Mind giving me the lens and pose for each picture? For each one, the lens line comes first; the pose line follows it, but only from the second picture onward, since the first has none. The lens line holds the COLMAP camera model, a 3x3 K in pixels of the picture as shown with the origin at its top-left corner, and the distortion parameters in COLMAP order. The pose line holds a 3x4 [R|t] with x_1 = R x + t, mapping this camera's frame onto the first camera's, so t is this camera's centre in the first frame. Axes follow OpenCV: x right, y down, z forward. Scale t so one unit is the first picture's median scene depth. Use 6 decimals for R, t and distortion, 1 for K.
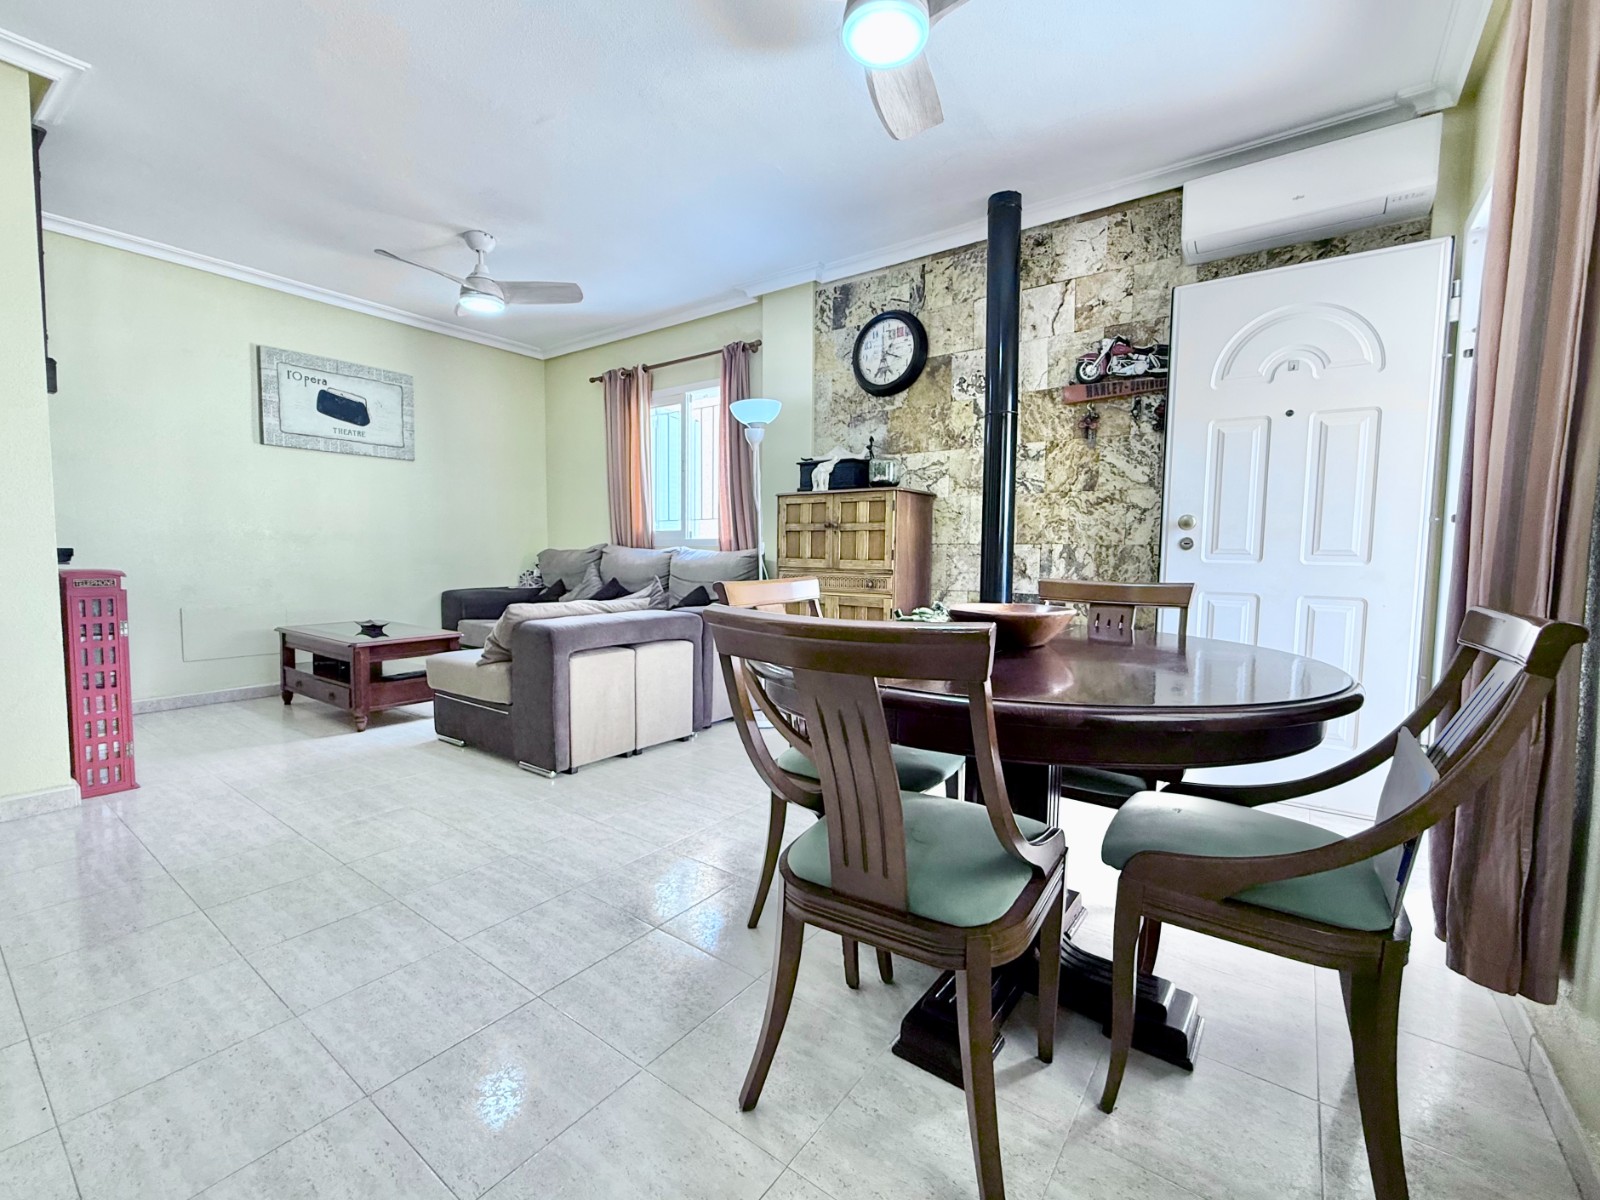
lens RADIAL K [[640.3, 0, 806.5], [0, 640.3, 598.2], [0, 0, 1]] dist [-0.002950, 0.000499]
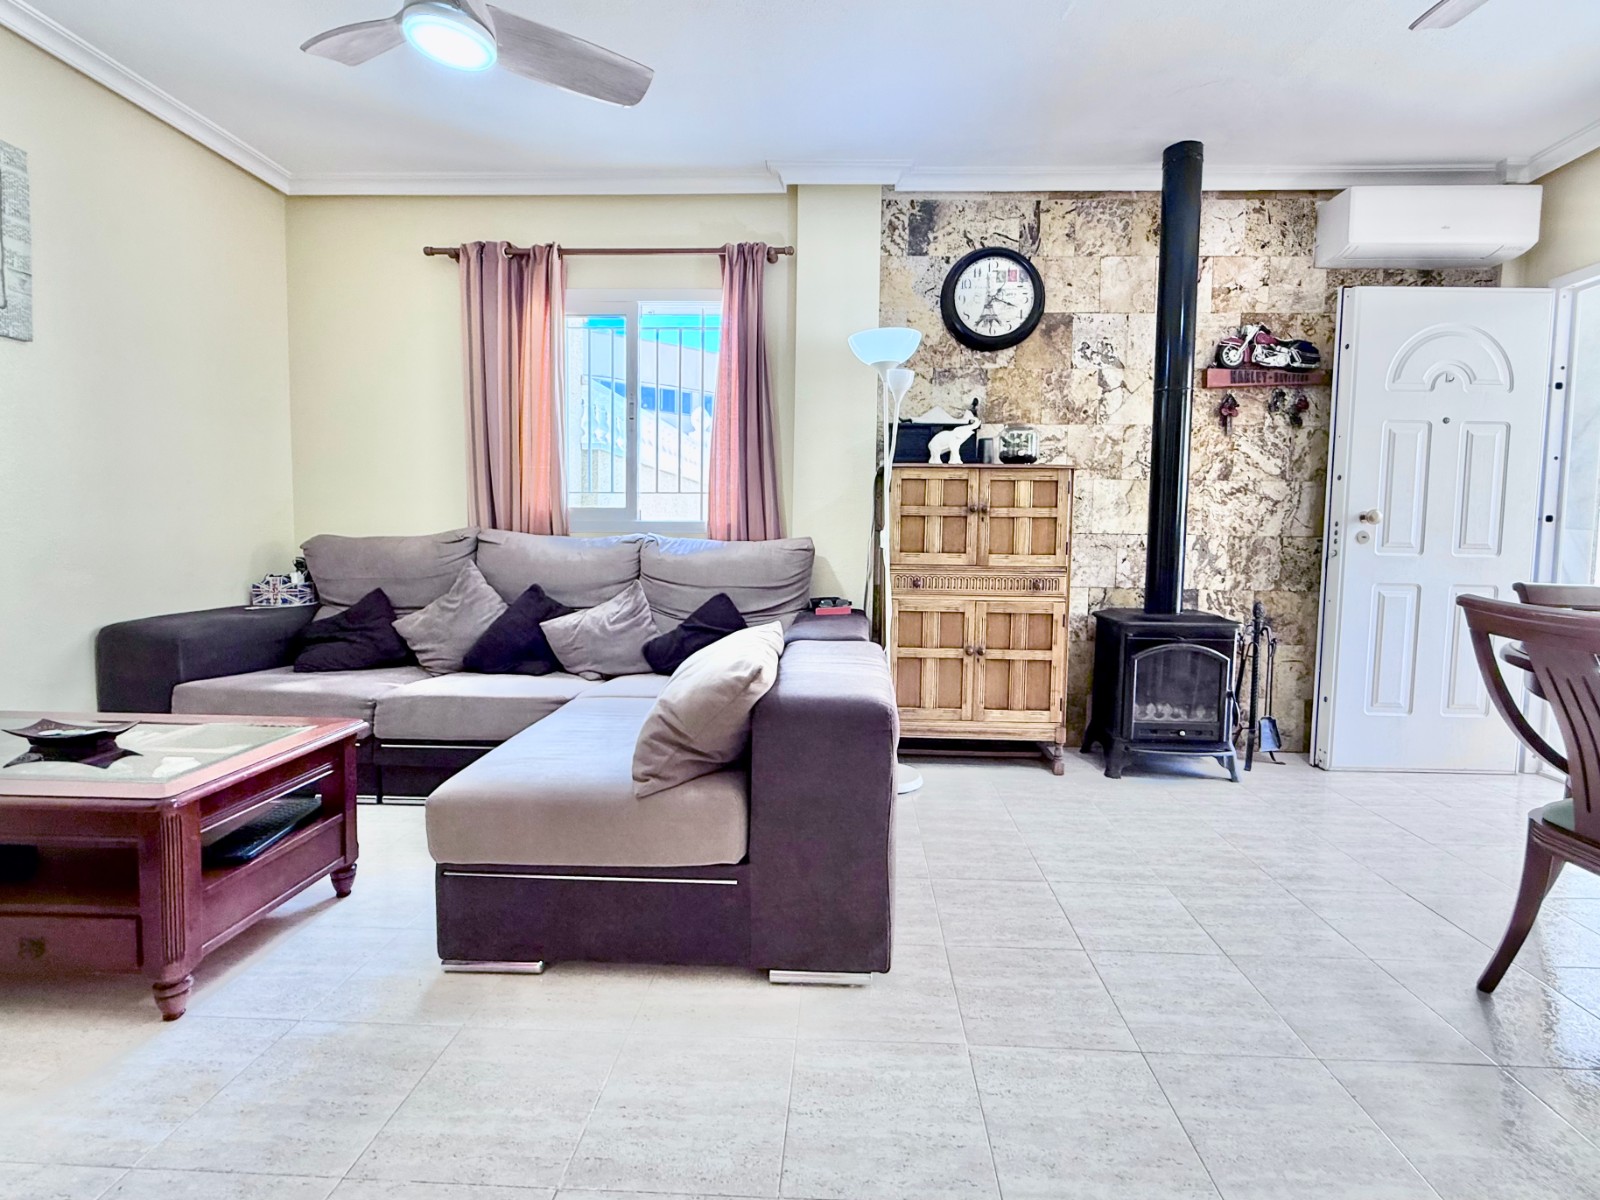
lens RADIAL K [[674.3, 0, 845.4], [0, 674.3, 573.5], [0, 0, 1]] dist [-0.002136, 0.000263]
pose [[0.843249, -0.032134, 0.536562, -0.574562], [0.035662, 0.999357, 0.003805, -0.049999], [-0.536339, 0.015926, 0.843852, 0.439155]]
